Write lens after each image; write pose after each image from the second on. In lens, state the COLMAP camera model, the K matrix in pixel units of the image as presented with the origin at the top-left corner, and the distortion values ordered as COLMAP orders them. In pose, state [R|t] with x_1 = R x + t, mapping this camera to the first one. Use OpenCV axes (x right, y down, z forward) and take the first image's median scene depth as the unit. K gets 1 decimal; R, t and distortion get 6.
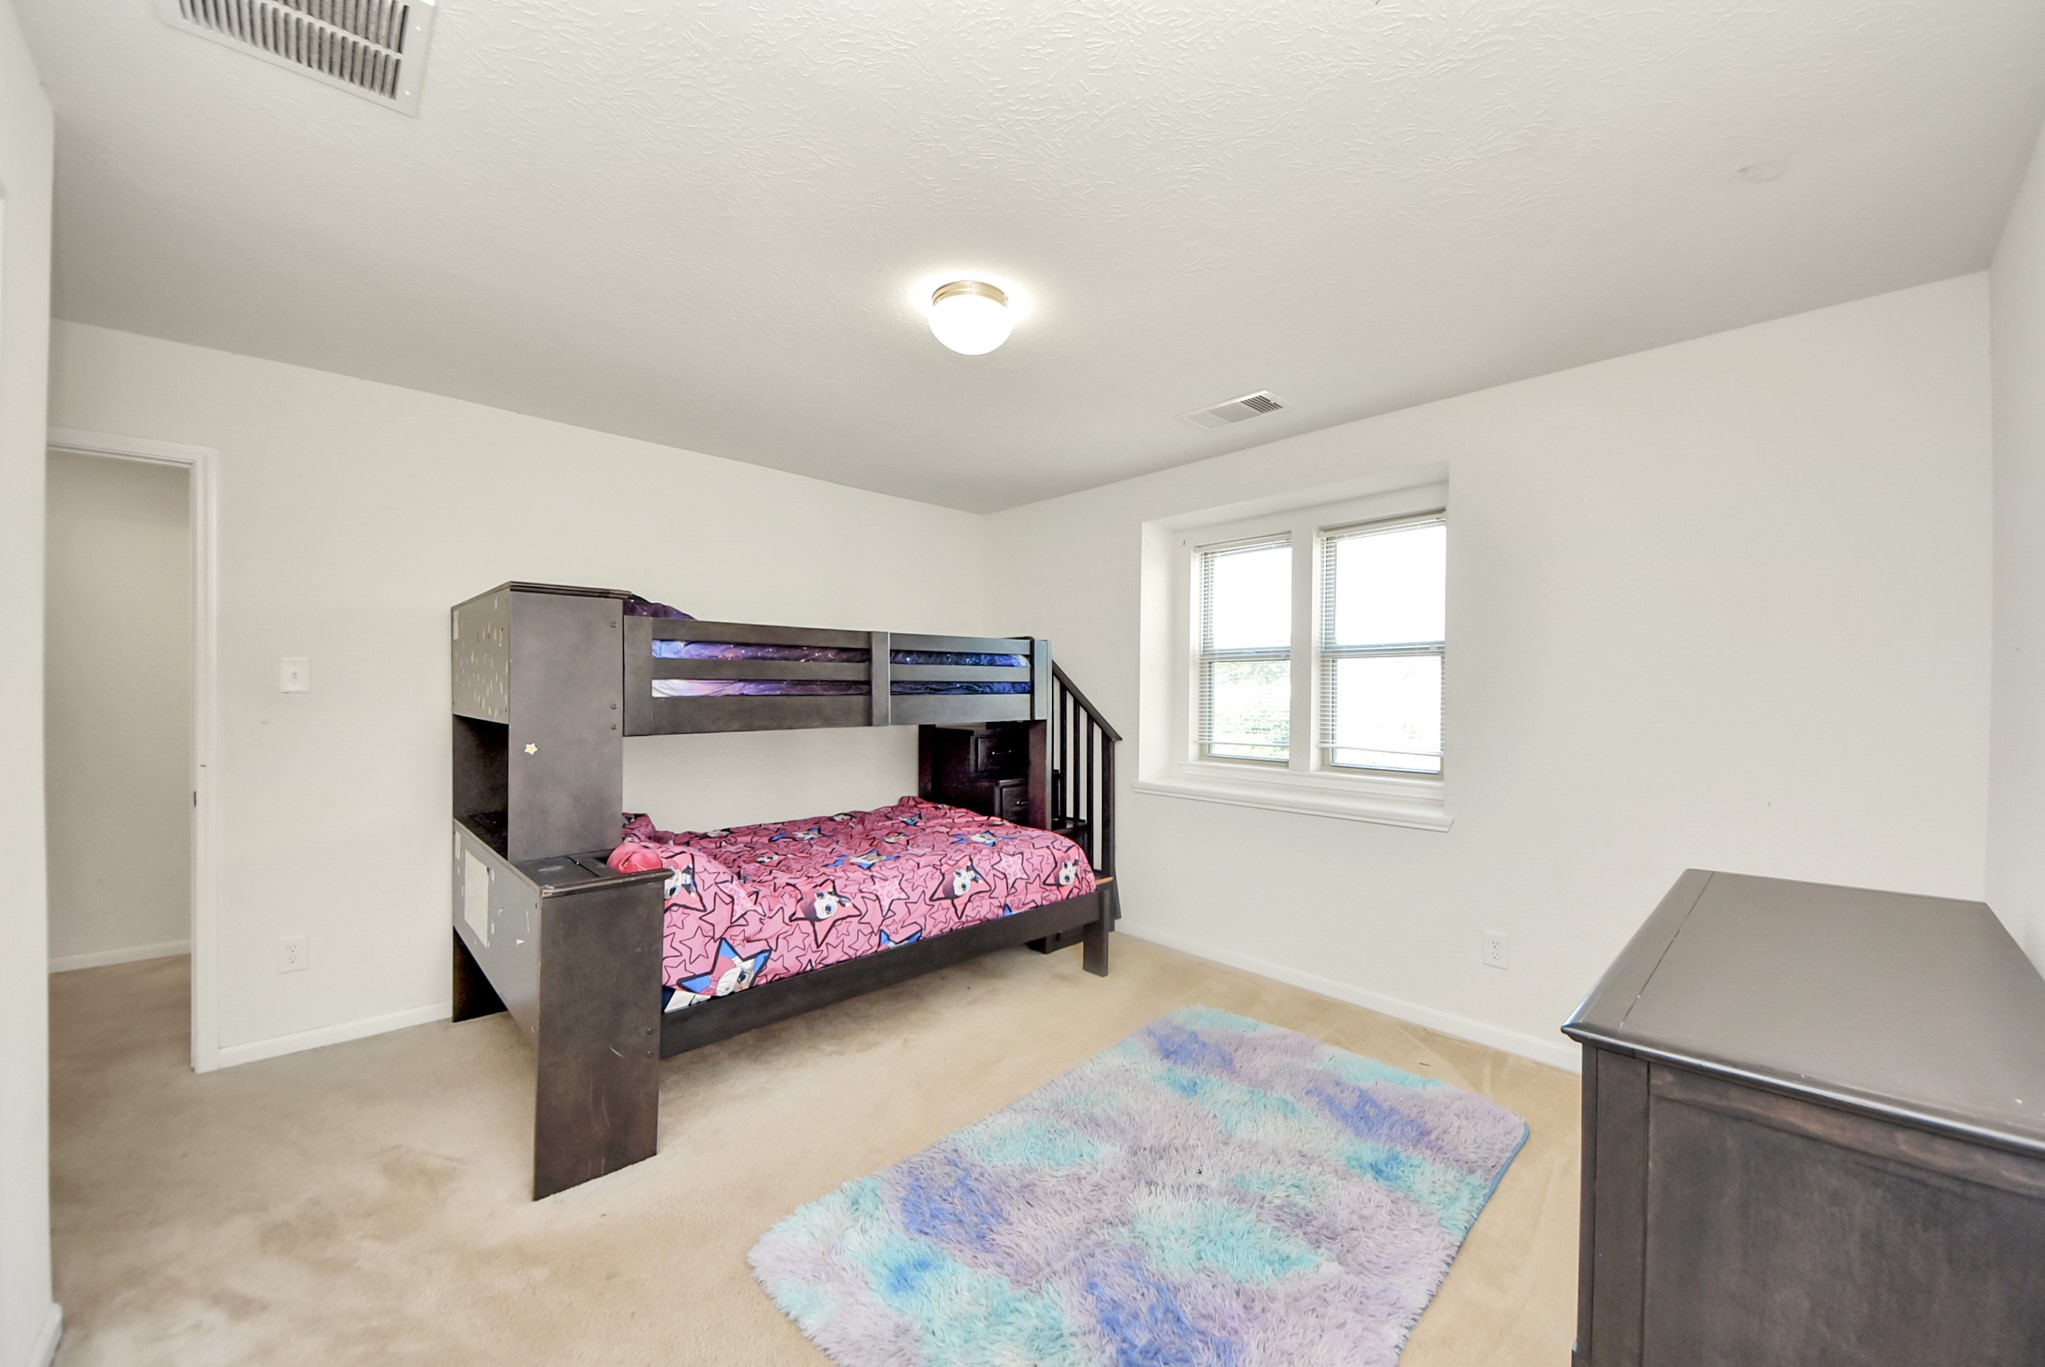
lens RADIAL K [[734.3, 0, 1033.9], [0, 734.3, 690.9], [0, 0, 1]] dist [0.000390, -0.000064]
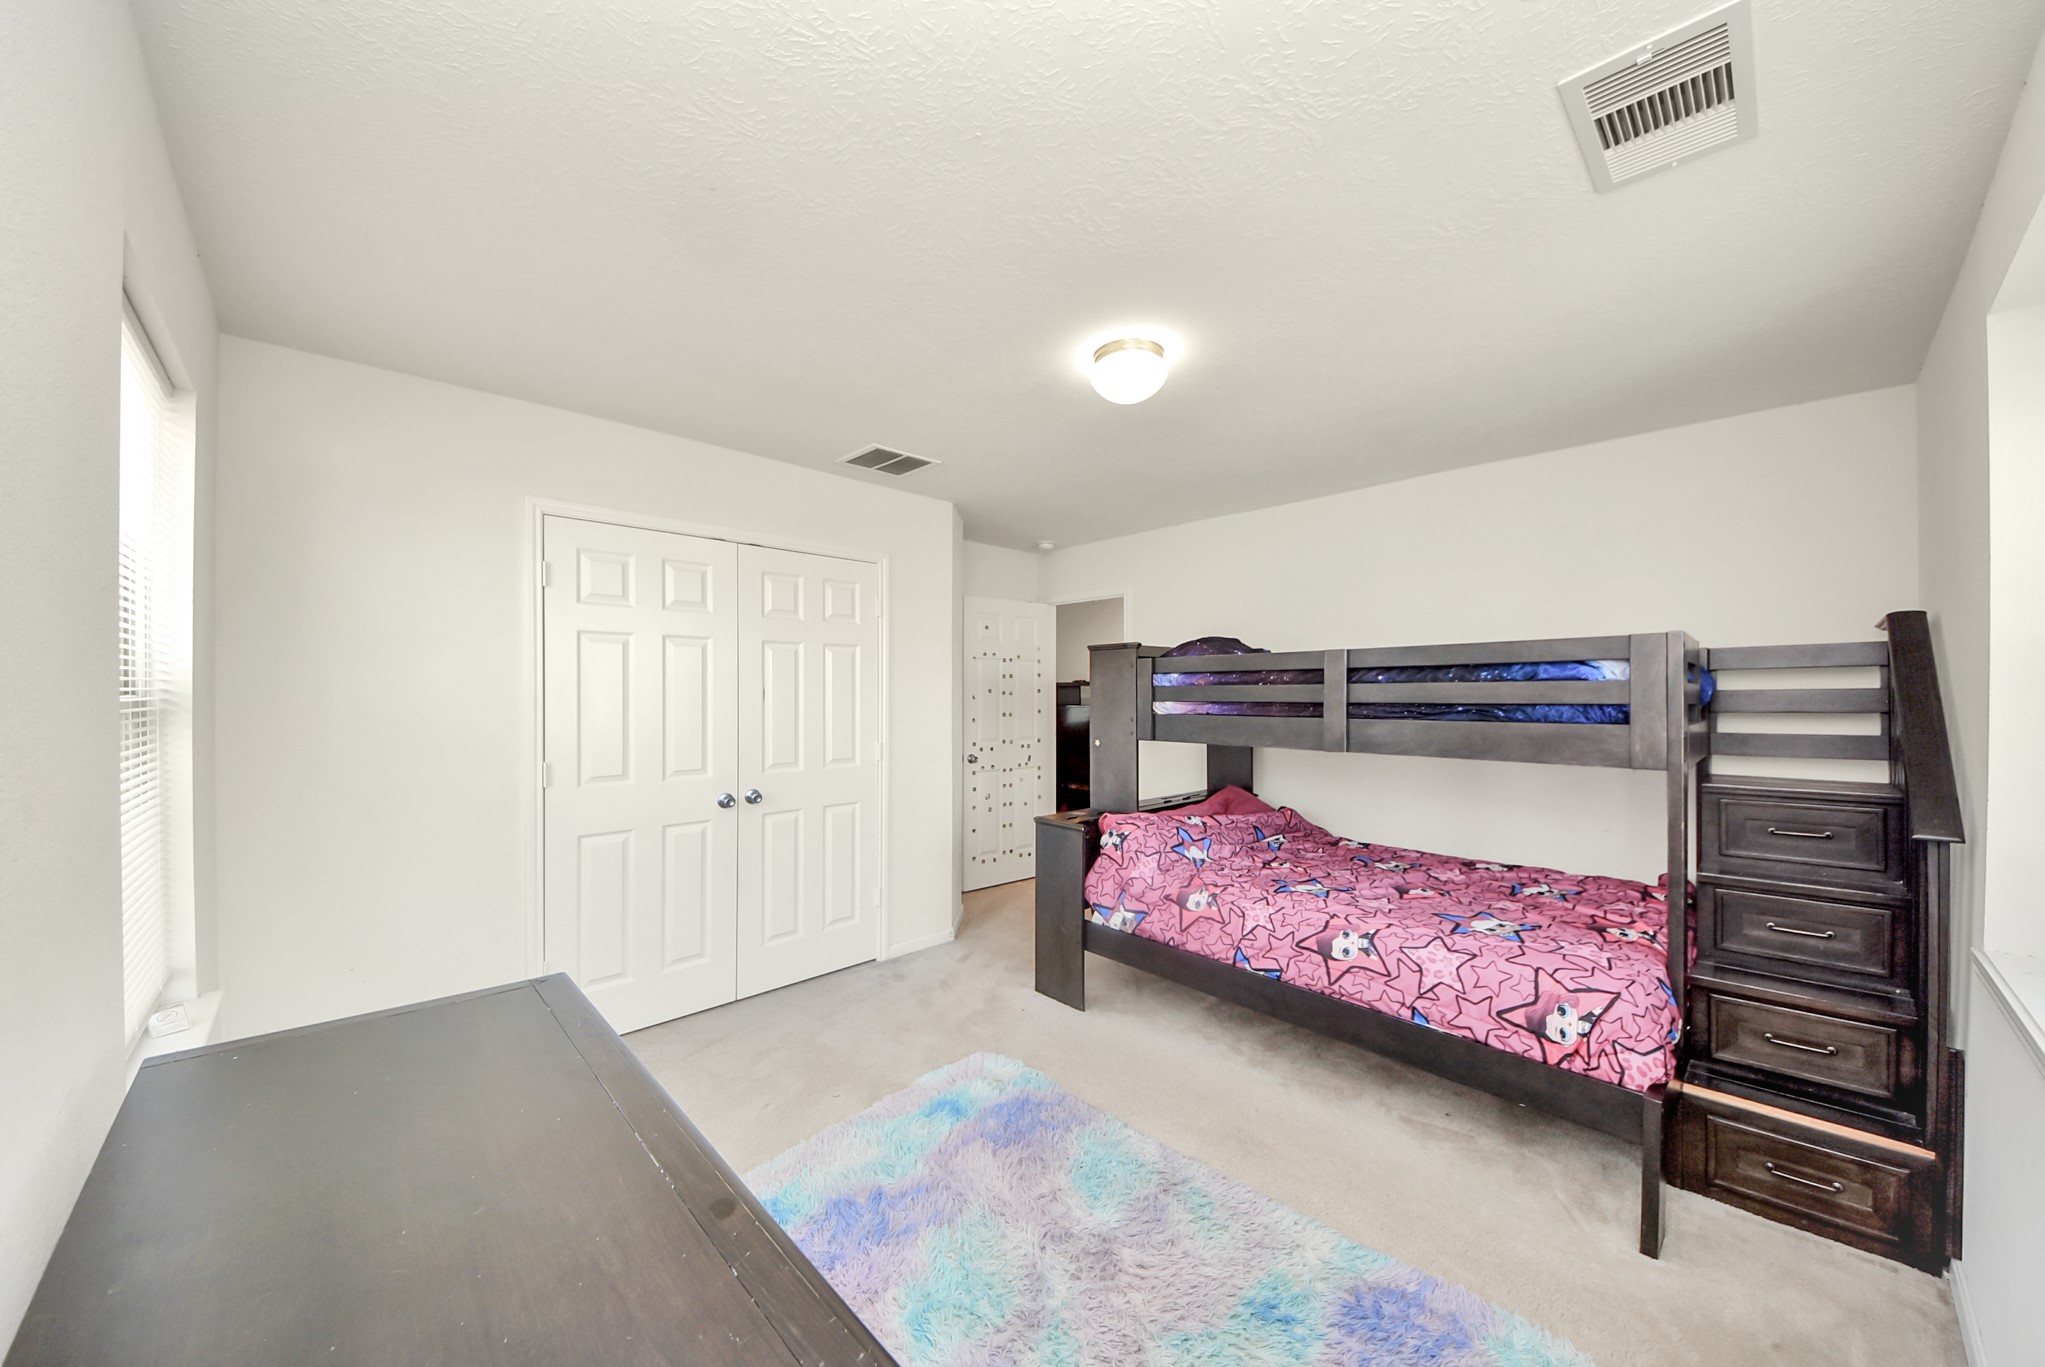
lens RADIAL K [[734.3, 0, 1033.9], [0, 734.3, 690.9], [0, 0, 1]] dist [0.000390, -0.000064]
pose [[-0.020164, -0.008436, -0.999761, 0.737173], [-0.006707, 0.999943, -0.008302, -0.018812], [0.999774, 0.006538, -0.020219, 0.655052]]
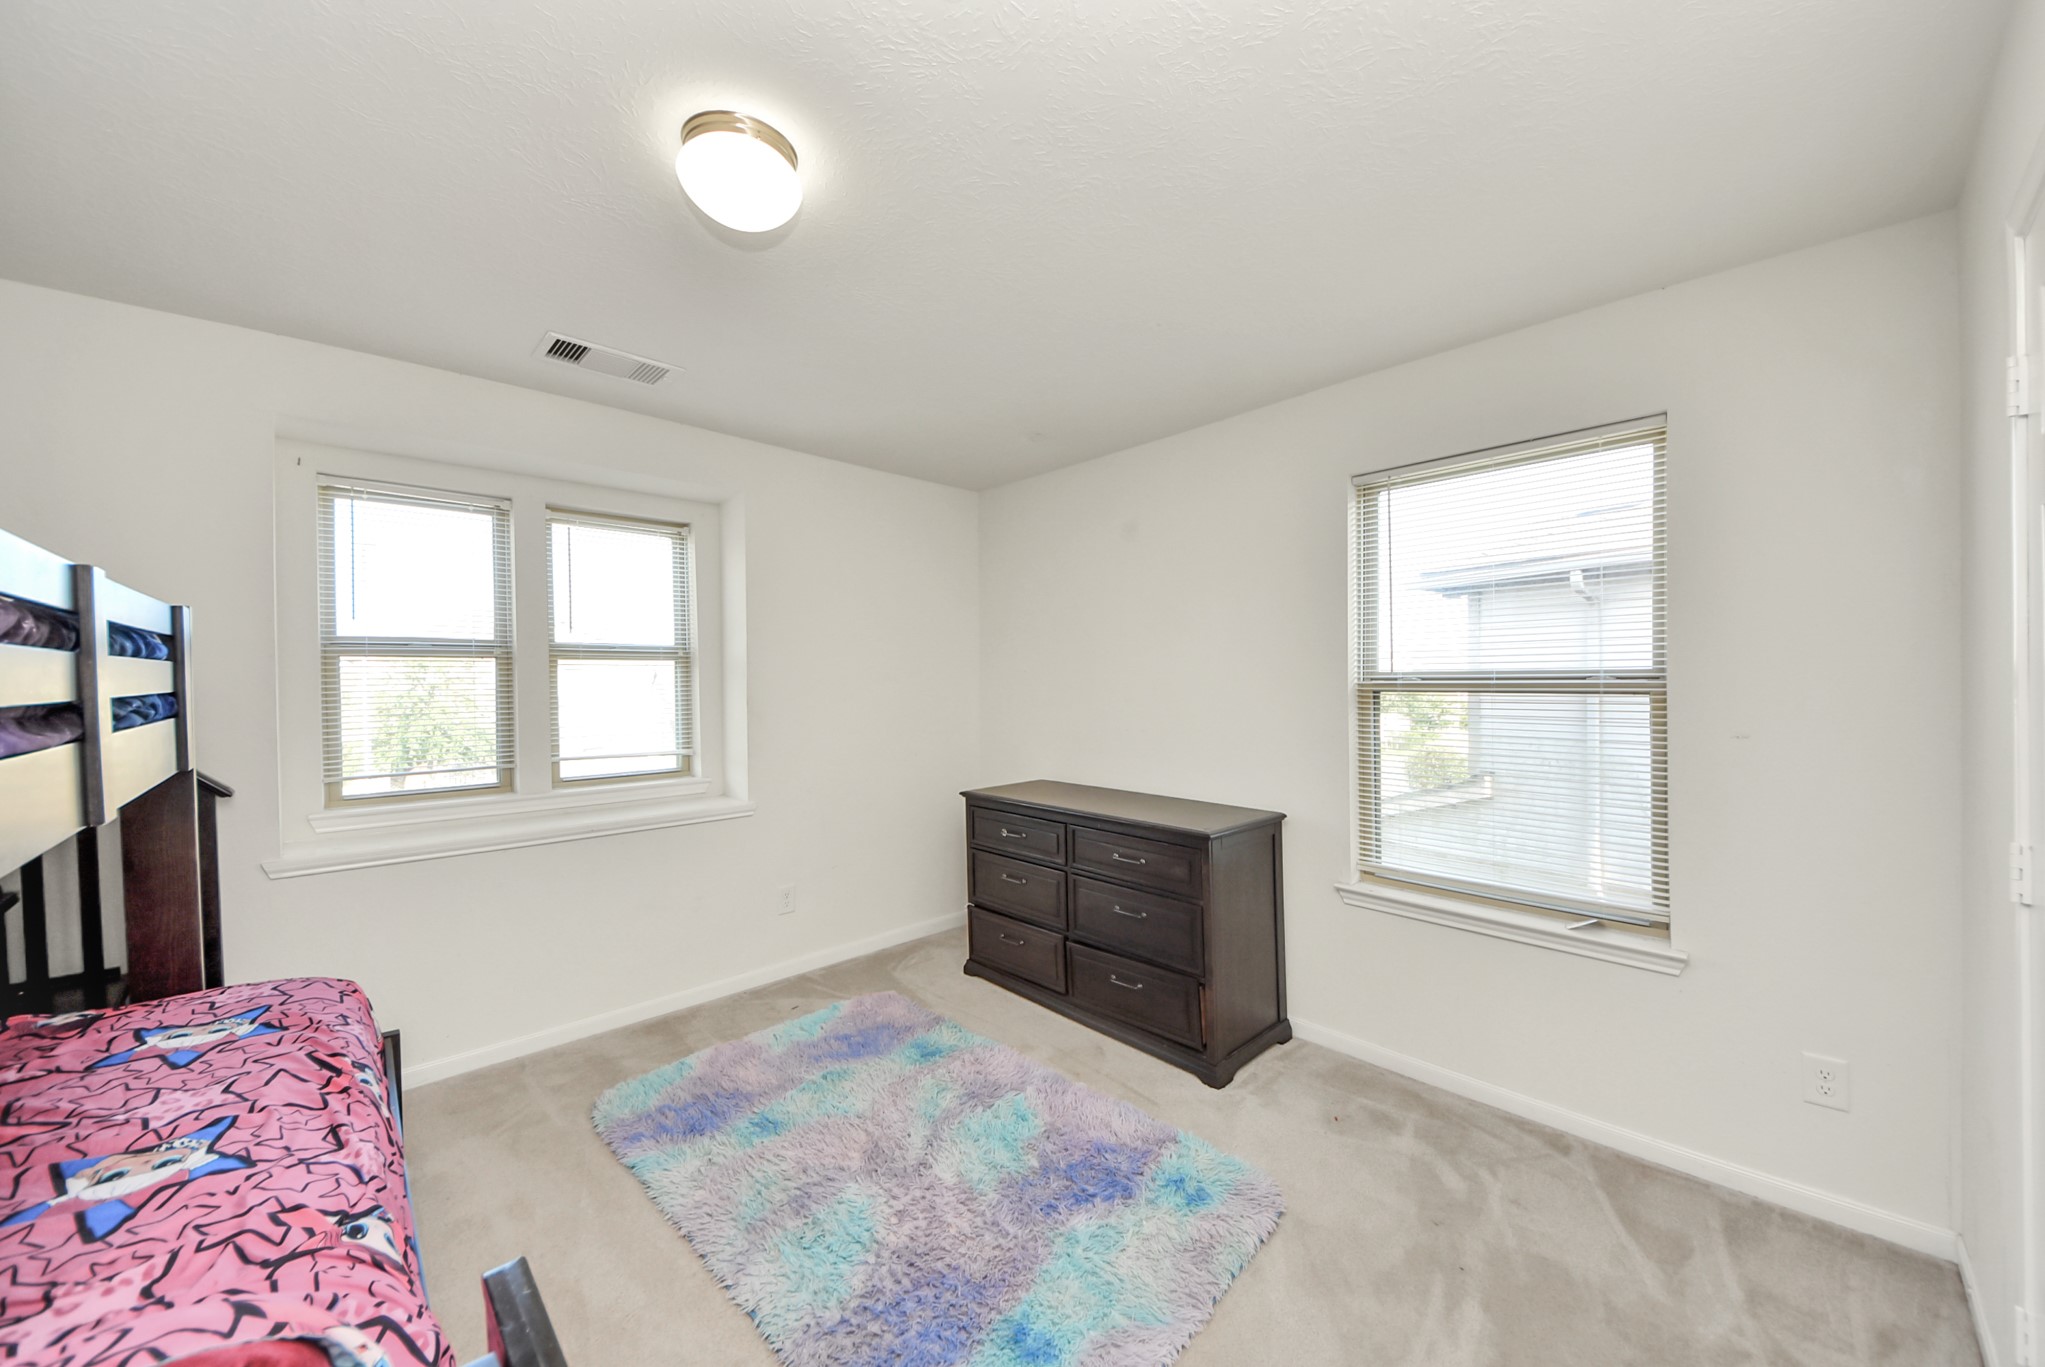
lens RADIAL K [[734.3, 0, 1033.9], [0, 734.3, 690.9], [0, 0, 1]] dist [0.000390, -0.000064]
pose [[0.025570, -0.019646, 0.999480, -0.580750], [0.011845, 0.999743, 0.019348, -0.020674], [-0.999603, 0.011344, 0.025797, 0.527366]]
